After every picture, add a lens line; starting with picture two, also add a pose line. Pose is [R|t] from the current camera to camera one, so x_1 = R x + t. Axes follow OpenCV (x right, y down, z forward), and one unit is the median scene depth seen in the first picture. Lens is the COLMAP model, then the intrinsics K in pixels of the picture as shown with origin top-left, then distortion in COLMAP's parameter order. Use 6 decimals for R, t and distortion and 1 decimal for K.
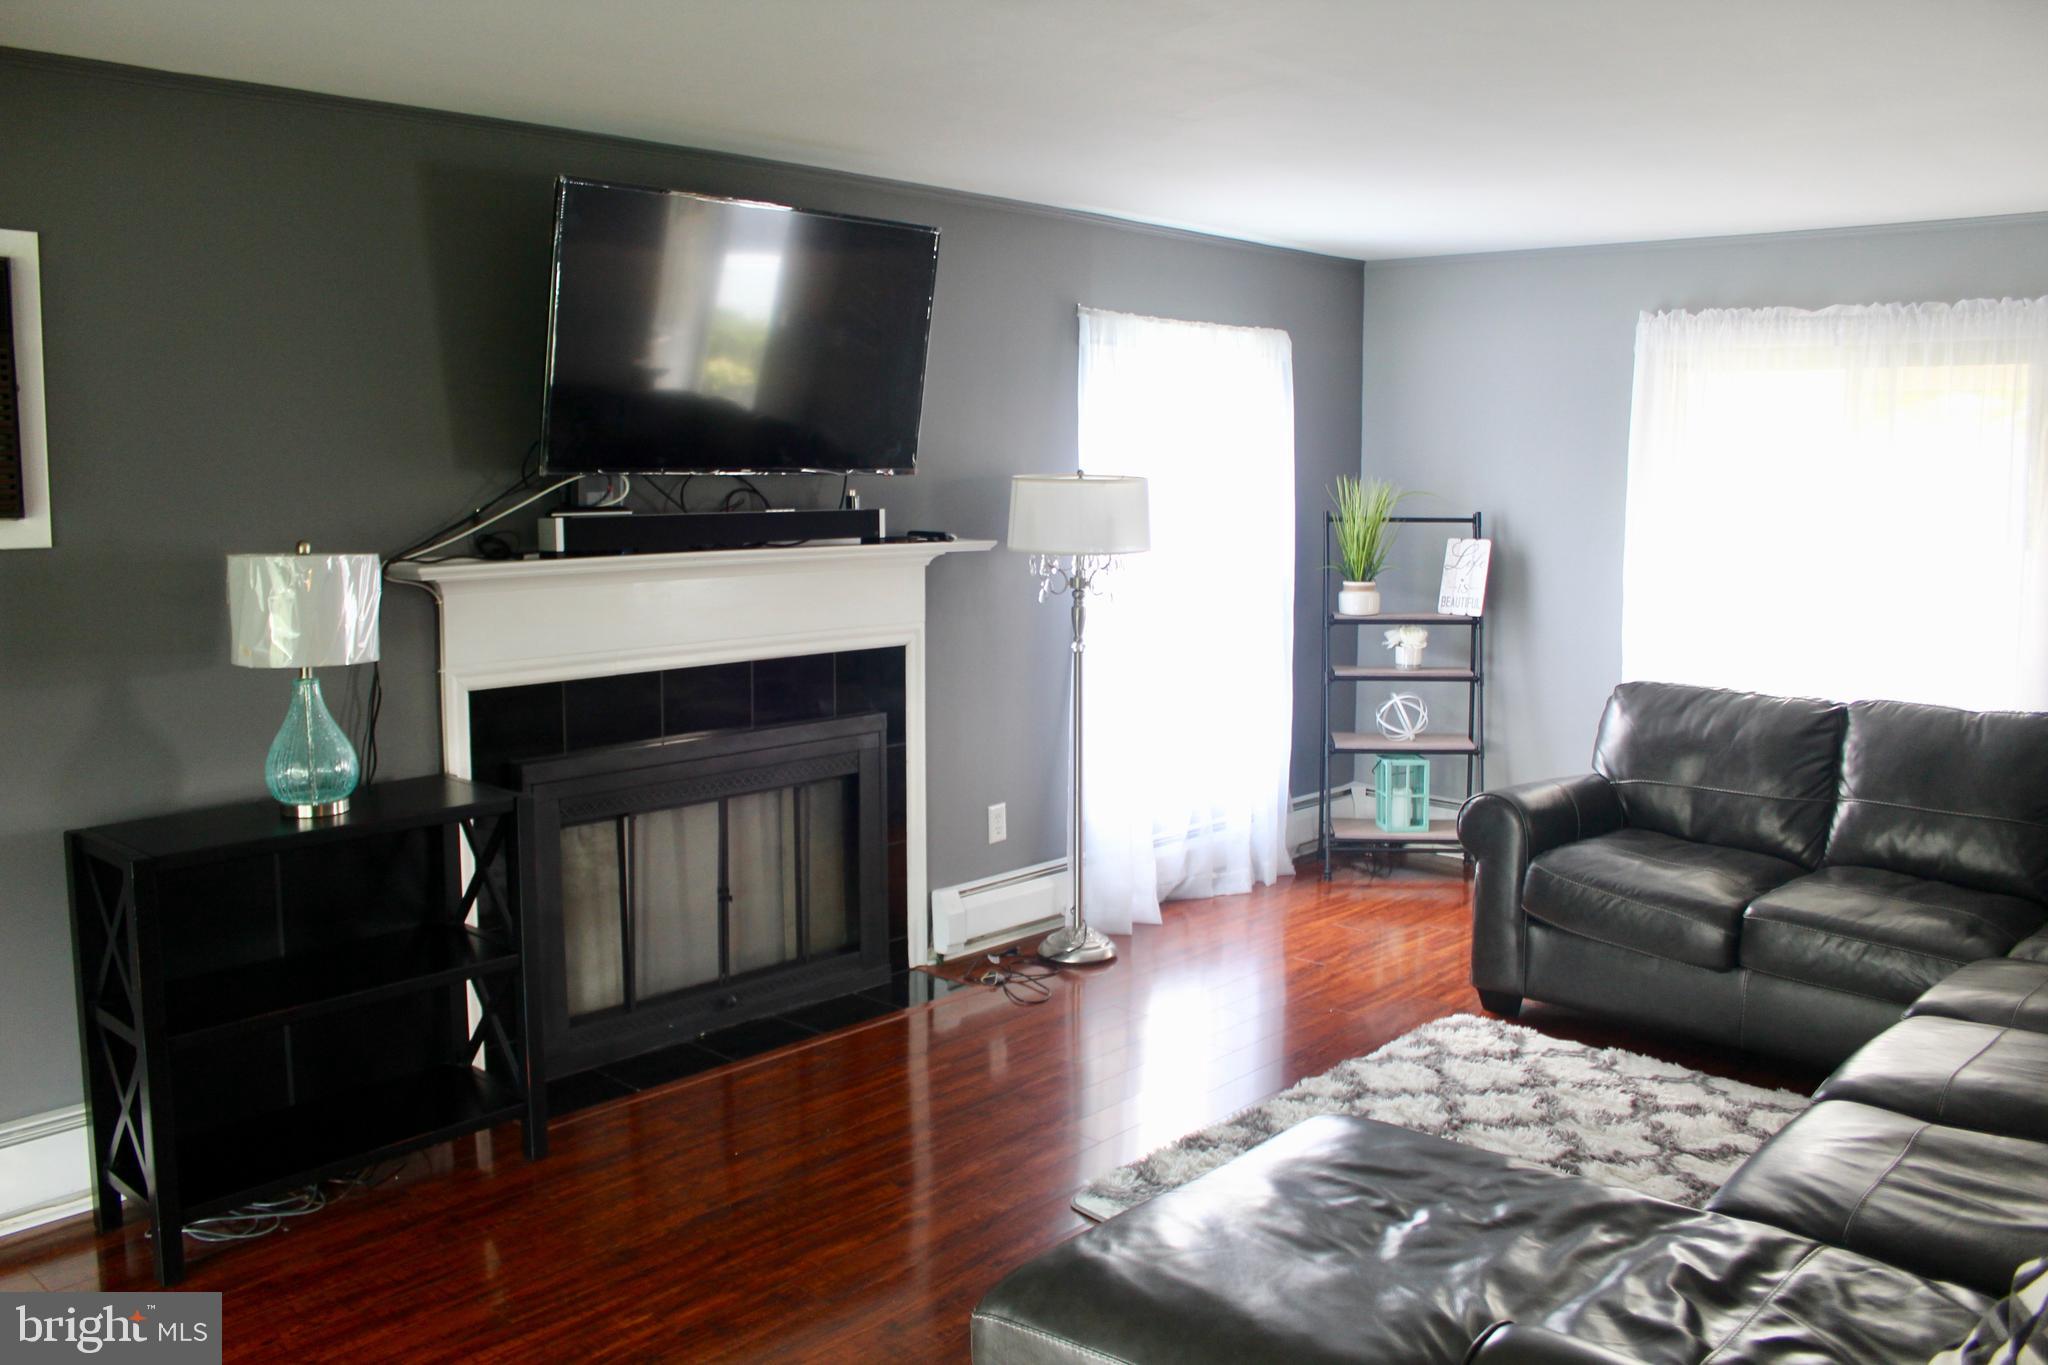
lens RADIAL K [[1718.1, 0, 1024.0], [0, 1718.1, 682.5], [0, 0, 1]] dist [-0.006825, -0.004453]
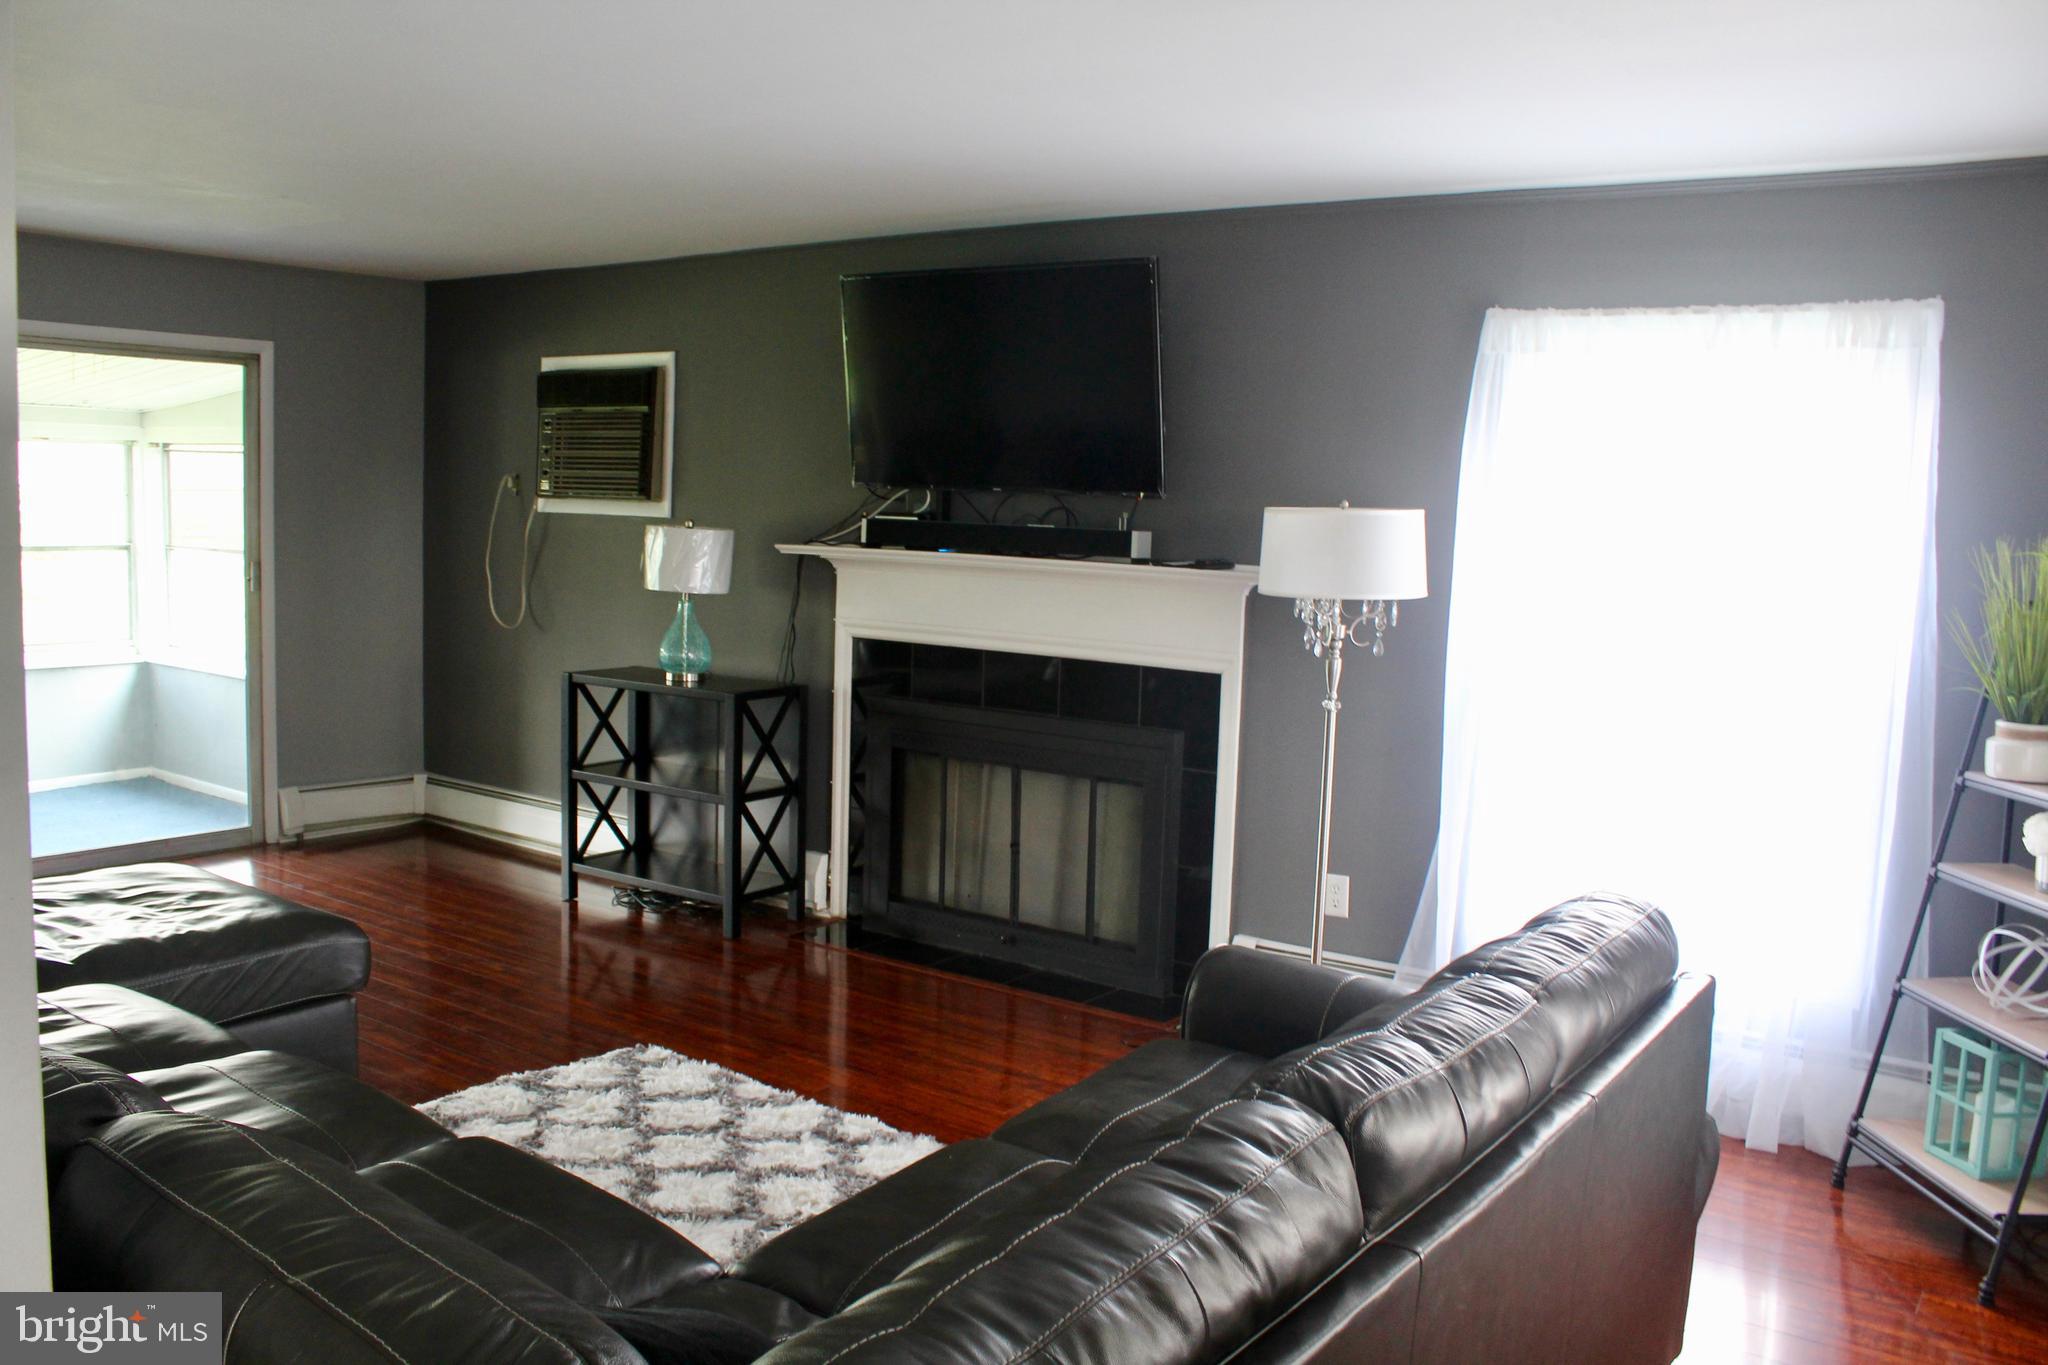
lens RADIAL K [[1718.1, 0, 1024.0], [0, 1718.1, 682.5], [0, 0, 1]] dist [-0.006825, -0.004453]
pose [[0.127927, 0.110190, -0.985643, 1.130938], [-0.163592, 0.982541, 0.088611, -0.109625], [0.978199, 0.149907, 0.143720, 0.945773]]
